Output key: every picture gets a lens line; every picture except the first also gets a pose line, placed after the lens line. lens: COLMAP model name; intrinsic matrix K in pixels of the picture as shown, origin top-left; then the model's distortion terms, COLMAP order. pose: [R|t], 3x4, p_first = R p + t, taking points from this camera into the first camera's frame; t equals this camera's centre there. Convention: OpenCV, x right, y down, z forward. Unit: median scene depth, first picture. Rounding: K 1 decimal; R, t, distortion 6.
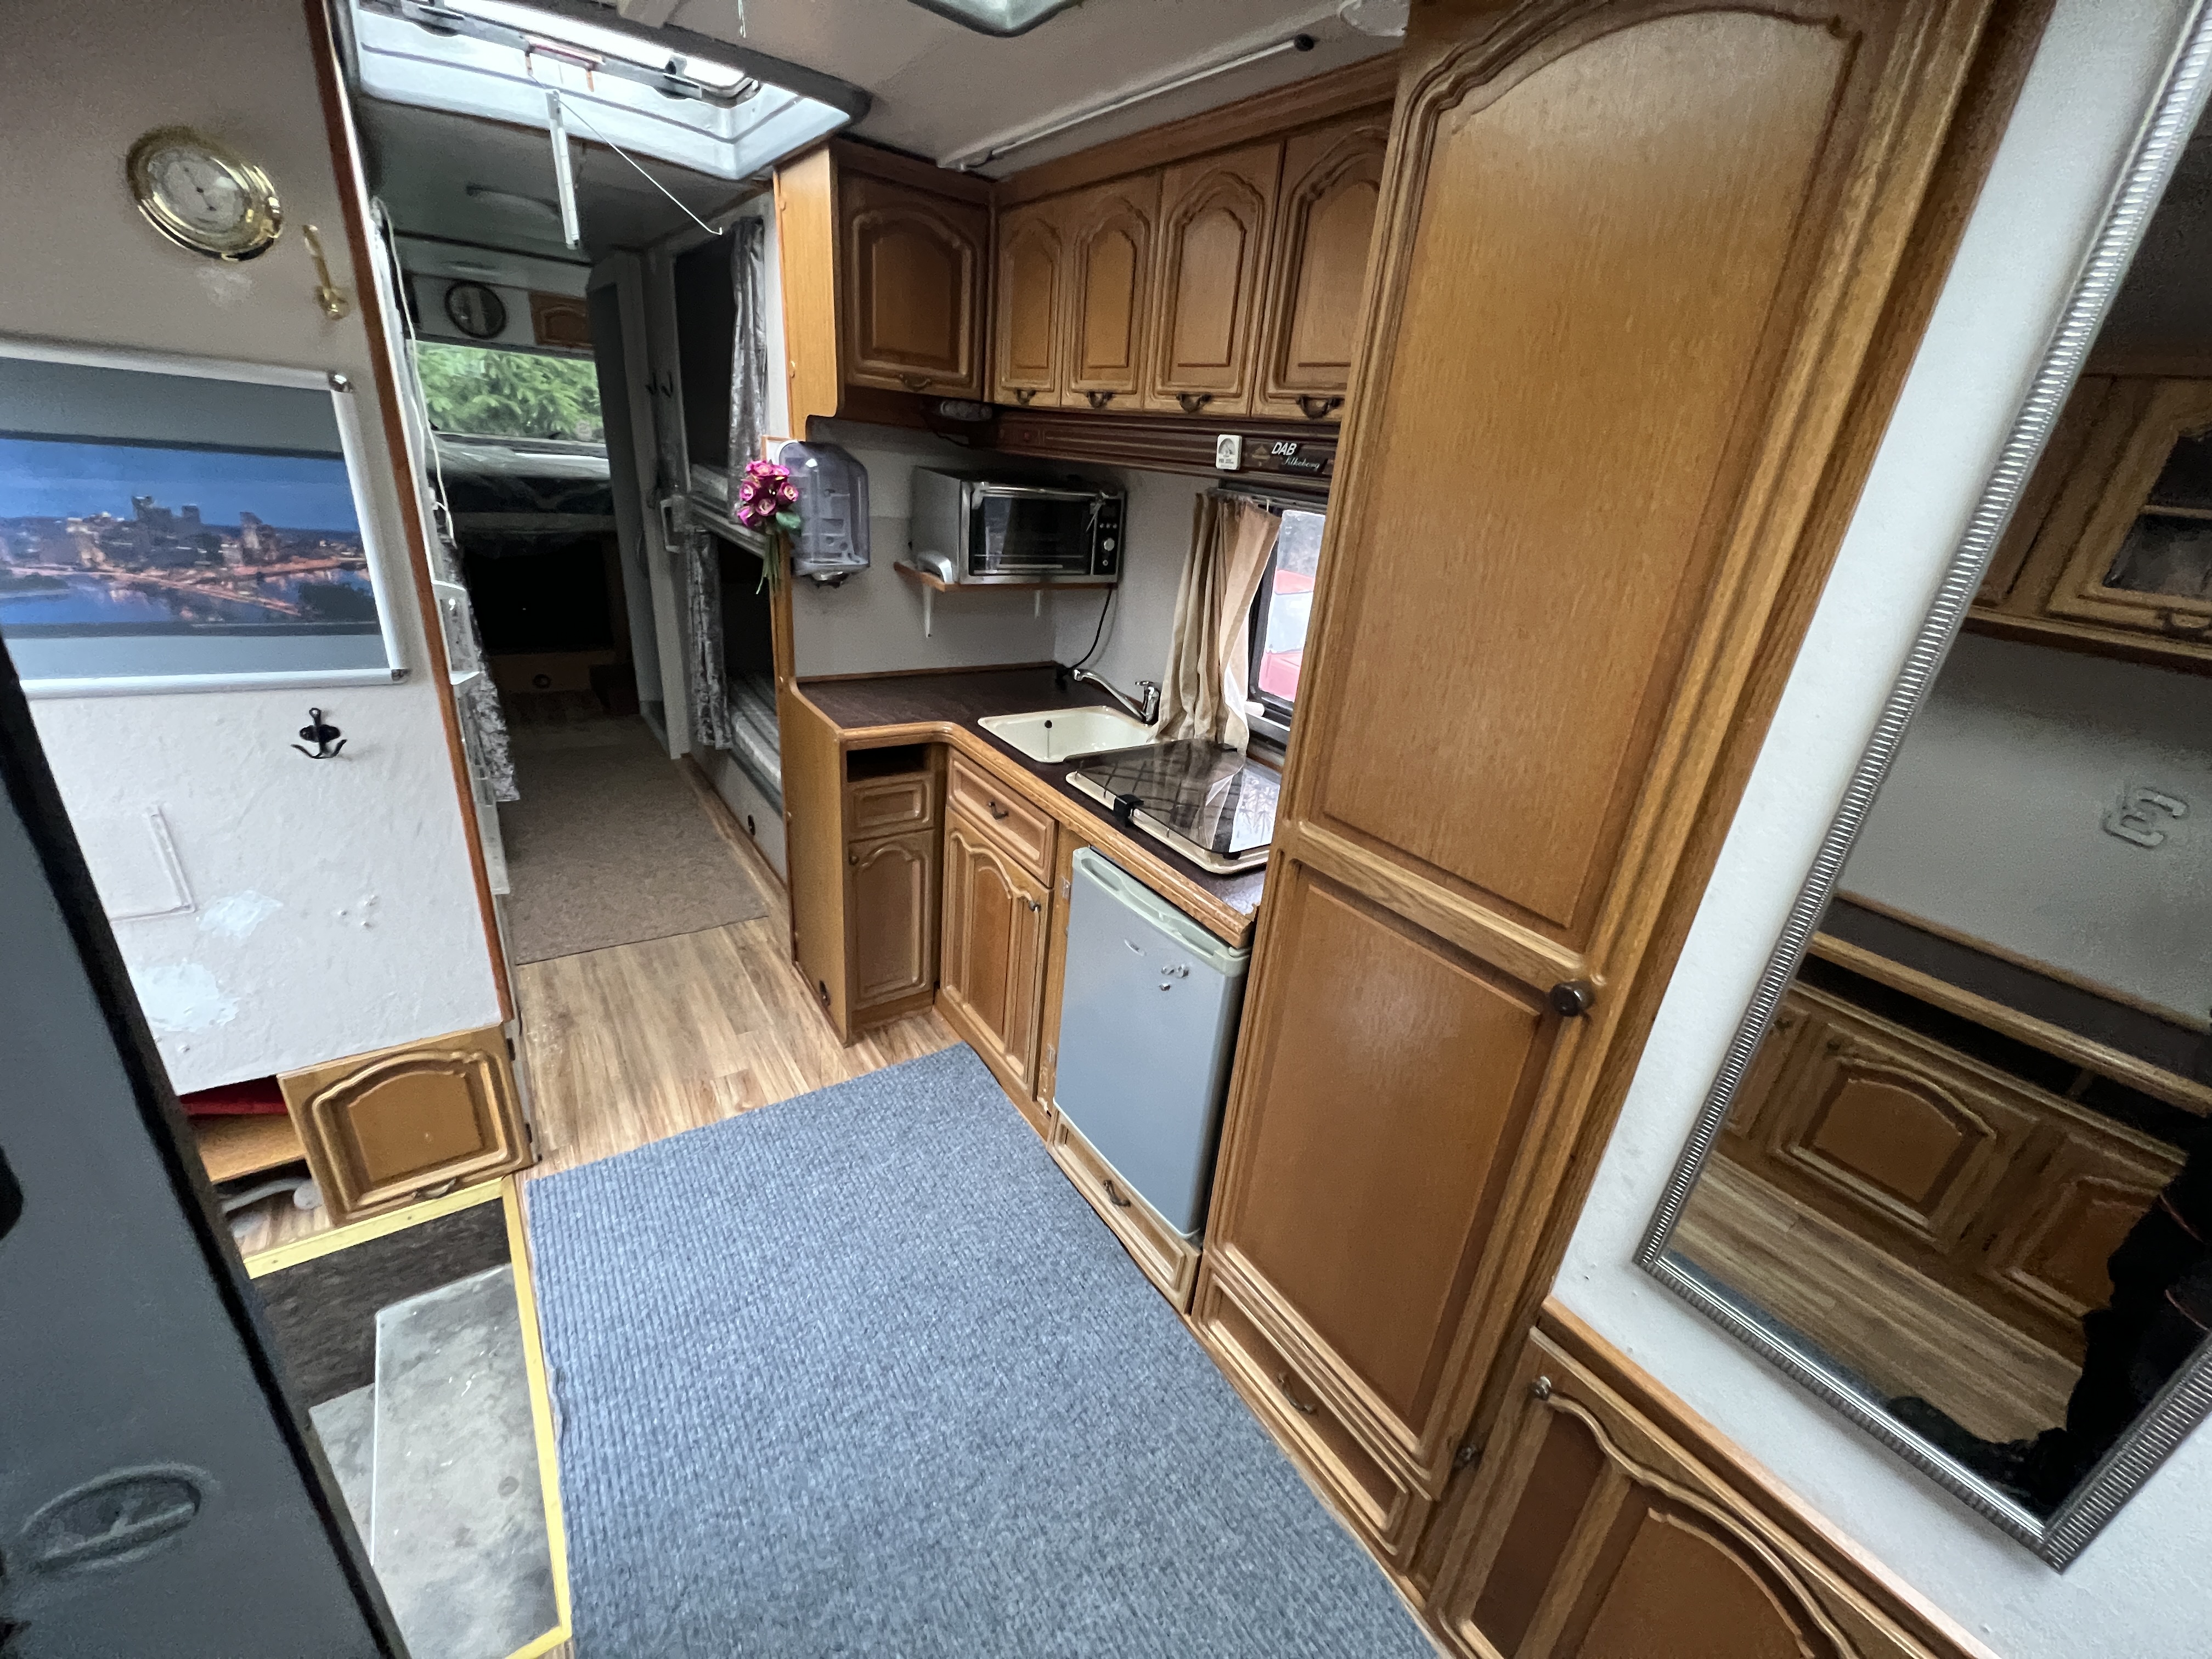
lens RADIAL K [[880.9, 0, 1102.9], [0, 880.9, 823.6], [0, 0, 1]] dist [-0.002407, 0.000245]
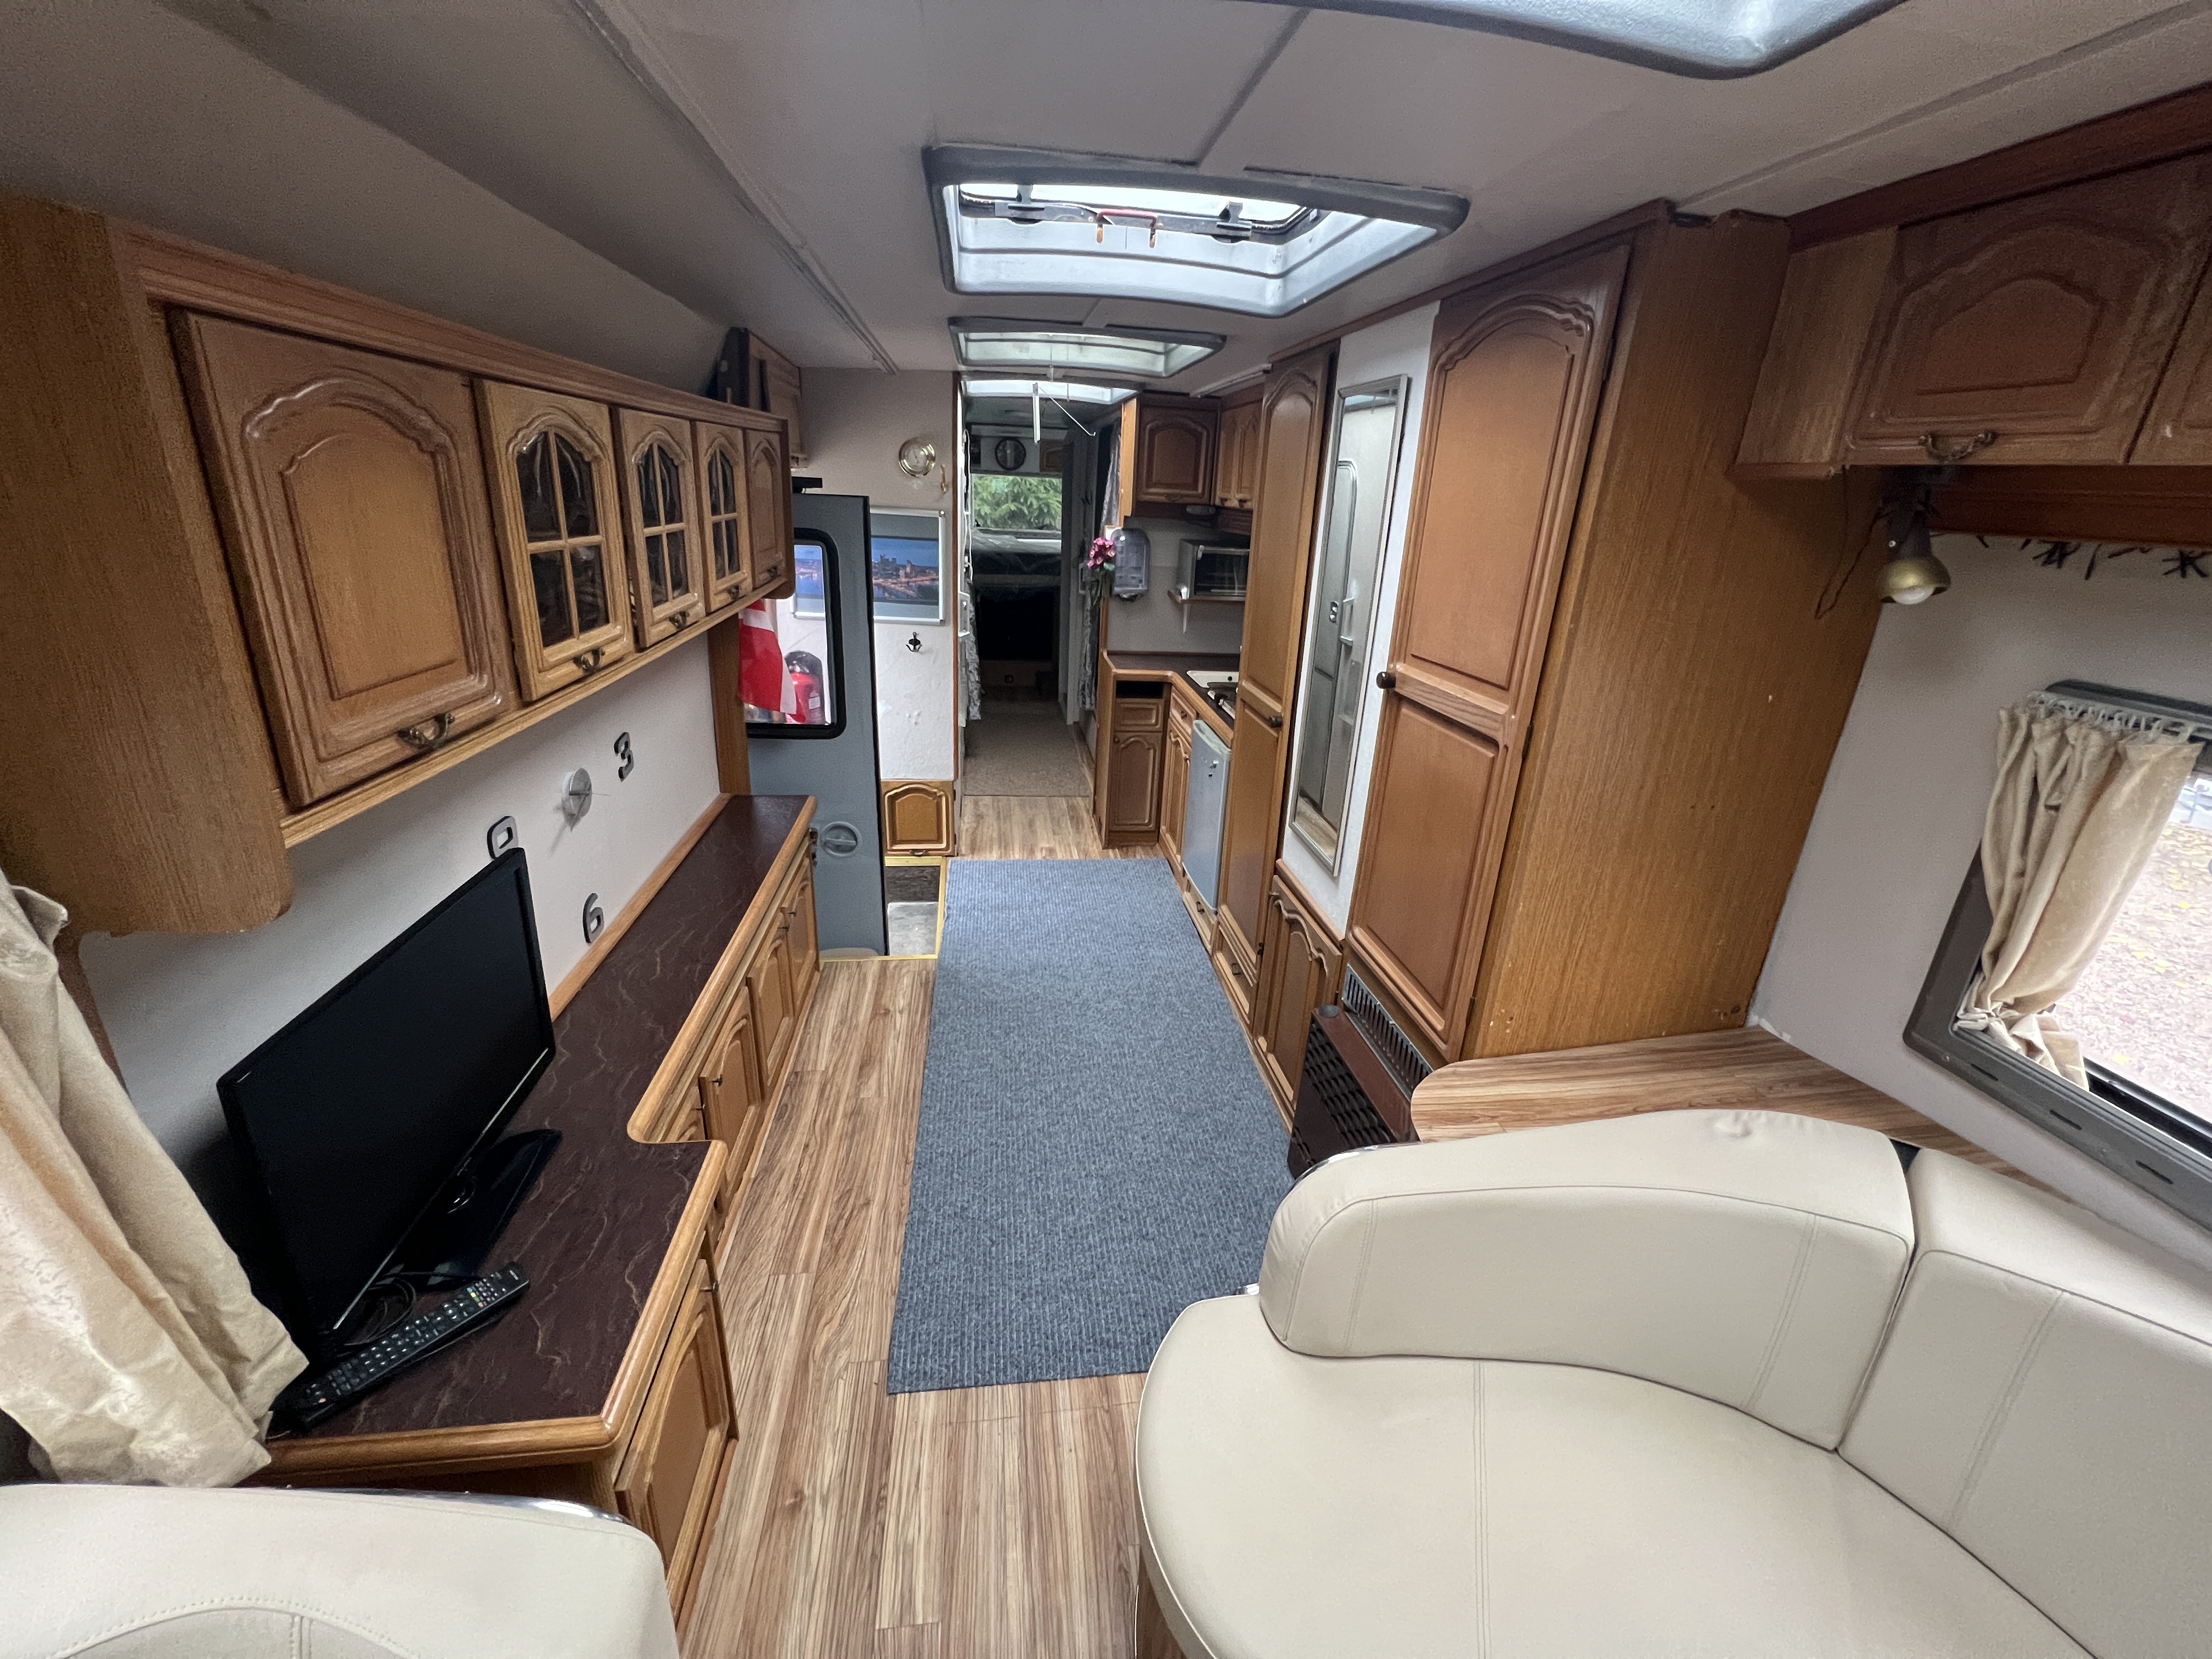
lens RADIAL K [[880.9, 0, 1103.9], [0, 880.9, 824.5], [0, 0, 1]] dist [-0.002407, 0.000245]
pose [[0.885959, 0.117018, -0.448757, 0.645868], [-0.151317, 0.987626, -0.041204, 0.343610], [0.438383, 0.104410, 0.892703, -0.787699]]
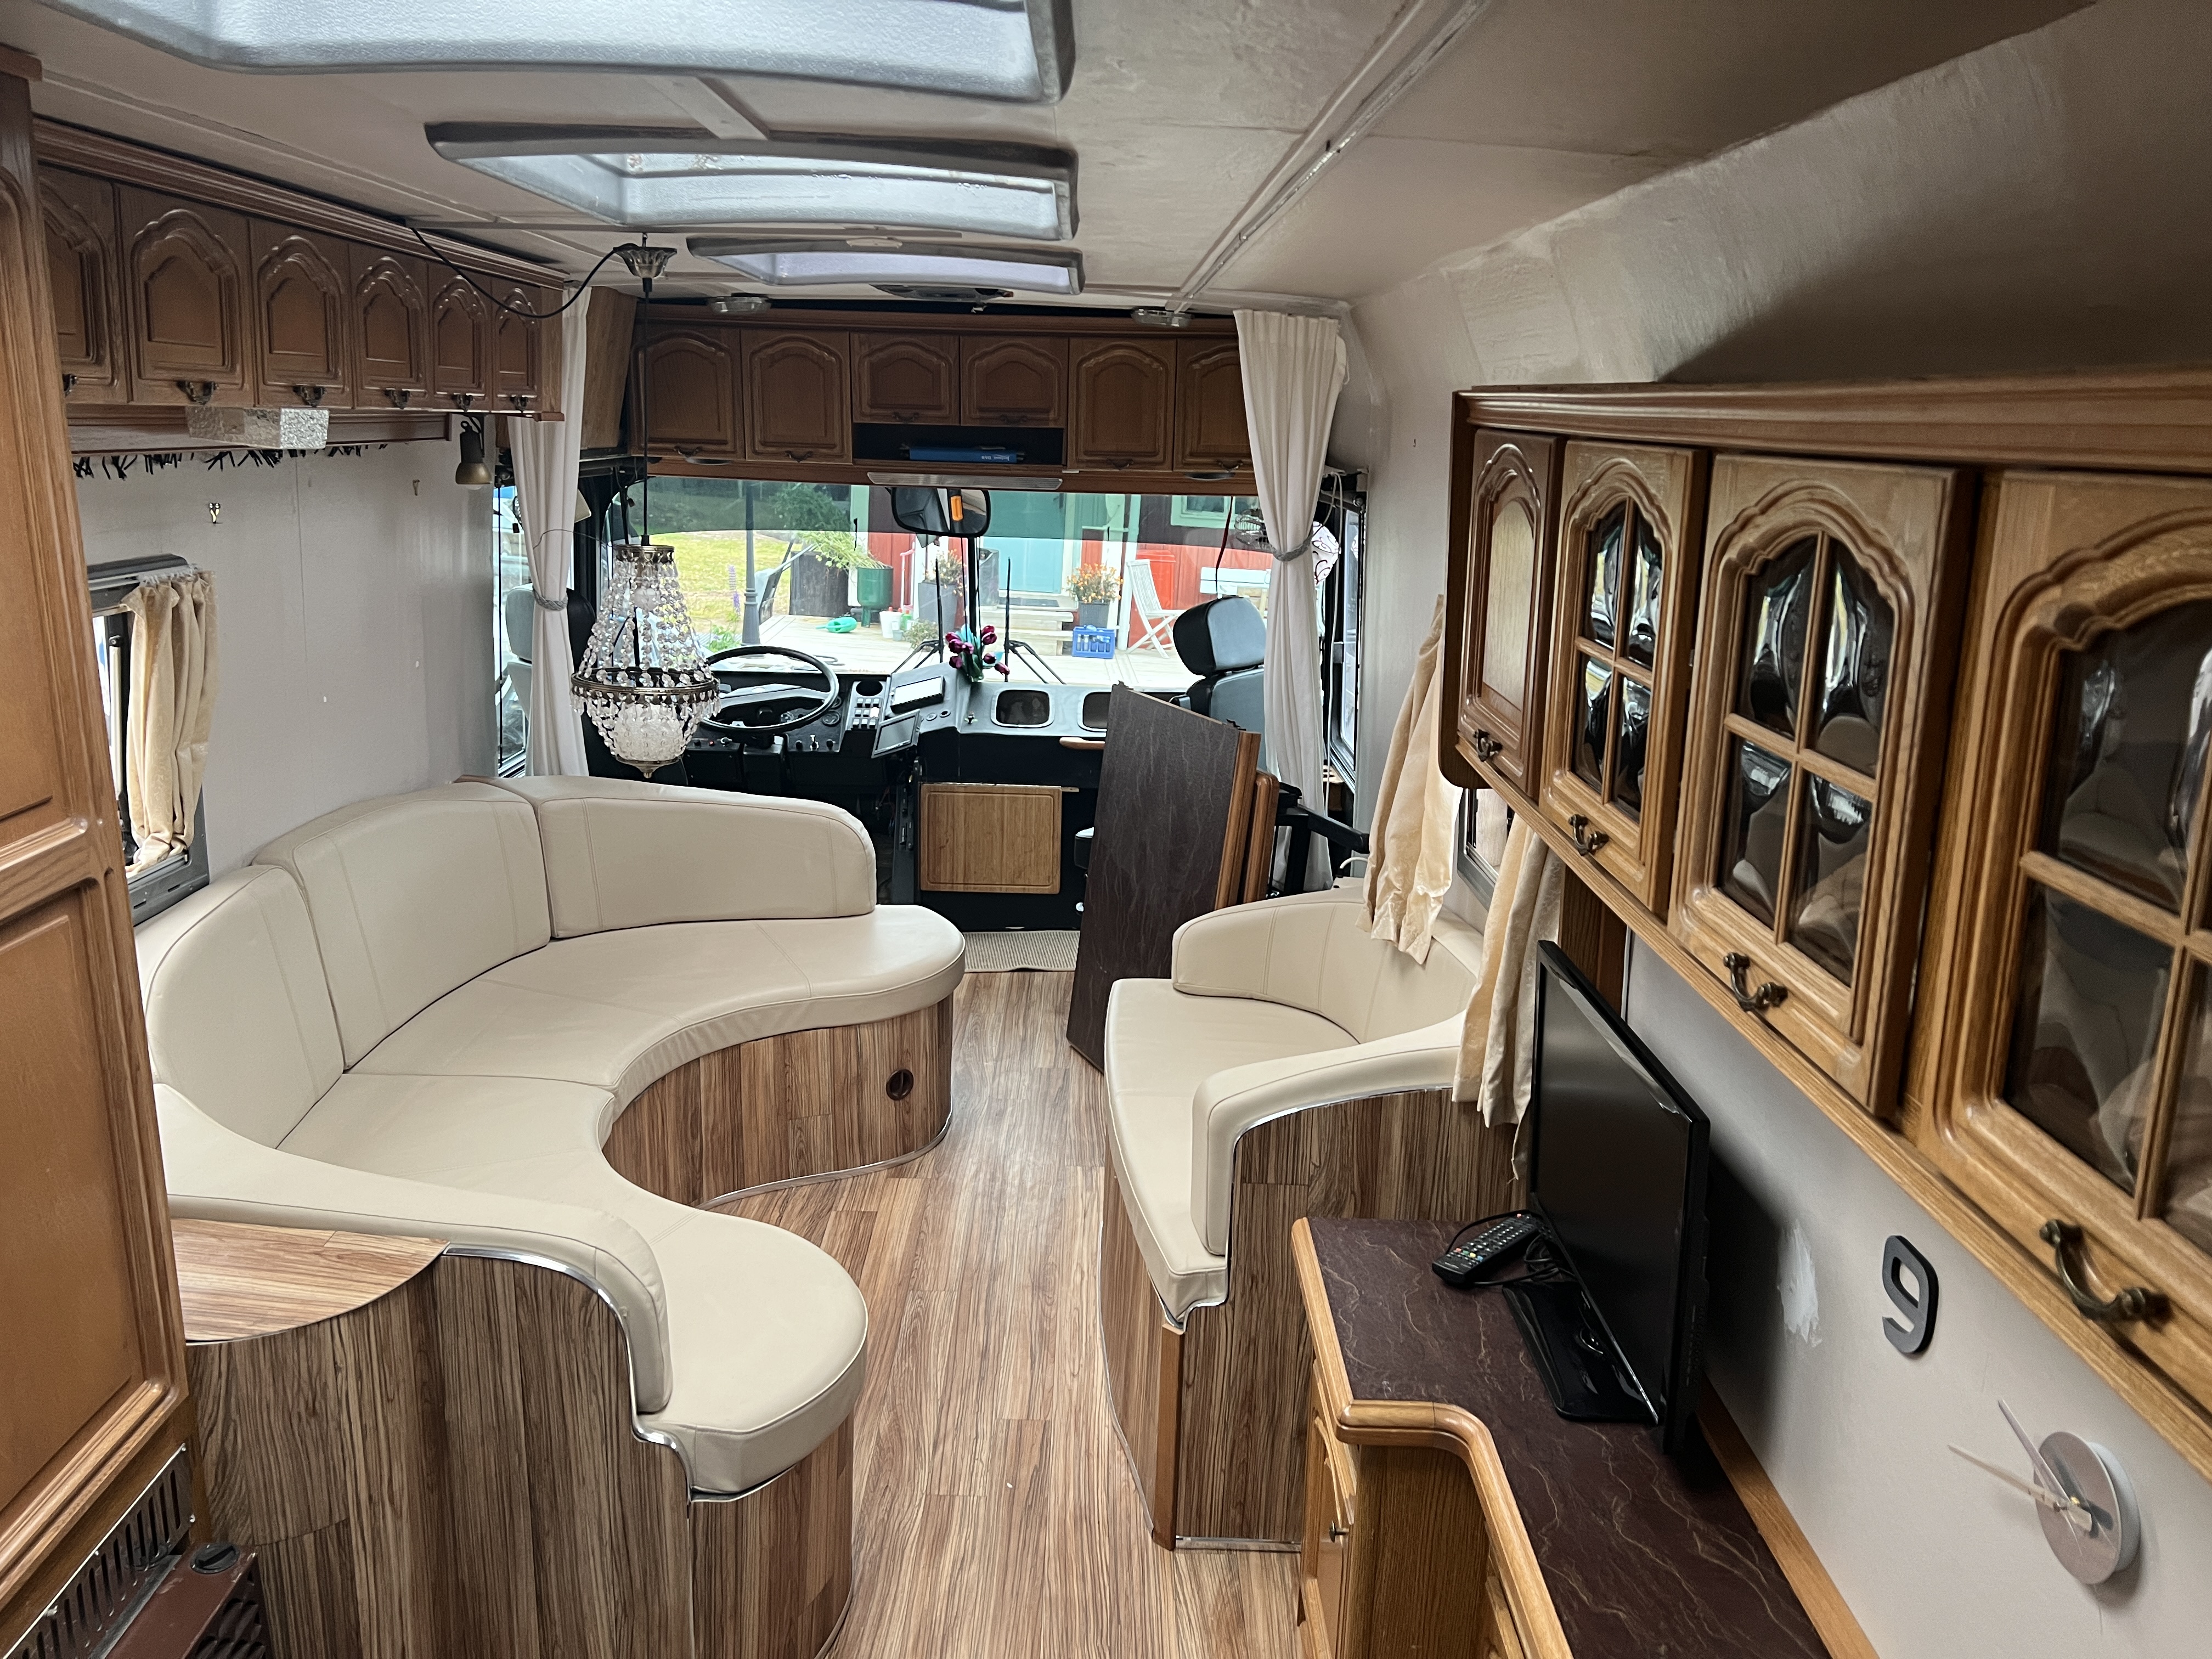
lens RADIAL K [[1656.3, 0, 1117.3], [0, 1656.3, 854.3], [0, 0, 1]] dist [0.056984, -0.061165]
pose [[-0.818622, -0.260049, 0.512086, -0.265237], [0.127249, 0.787336, 0.603249, -0.271264], [-0.560059, 0.558995, -0.611440, 0.273279]]
